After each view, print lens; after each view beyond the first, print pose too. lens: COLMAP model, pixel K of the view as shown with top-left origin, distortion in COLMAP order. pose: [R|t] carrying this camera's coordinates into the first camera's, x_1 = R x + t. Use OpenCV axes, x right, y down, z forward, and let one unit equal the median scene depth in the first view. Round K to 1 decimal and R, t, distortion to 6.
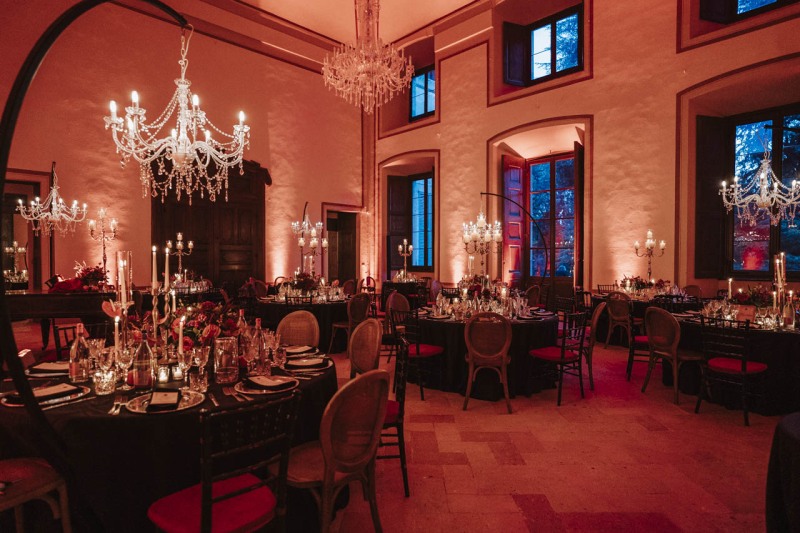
lens RADIAL K [[471.7, 0, 399.6], [0, 471.7, 263.4], [0, 0, 1]] dist [-0.004782, -0.000786]
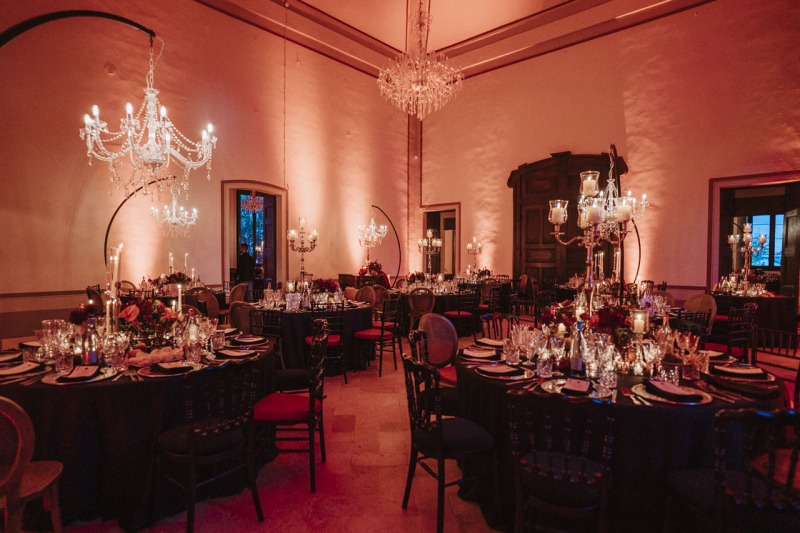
lens RADIAL K [[471.7, 0, 401.0], [0, 471.7, 267.3], [0, 0, 1]] dist [-0.004782, -0.000786]
pose [[0.051634, 0.016876, -0.998523, 0.585377], [-0.012493, 0.999790, 0.016251, 0.000327], [0.998588, 0.011635, 0.051834, 0.529301]]
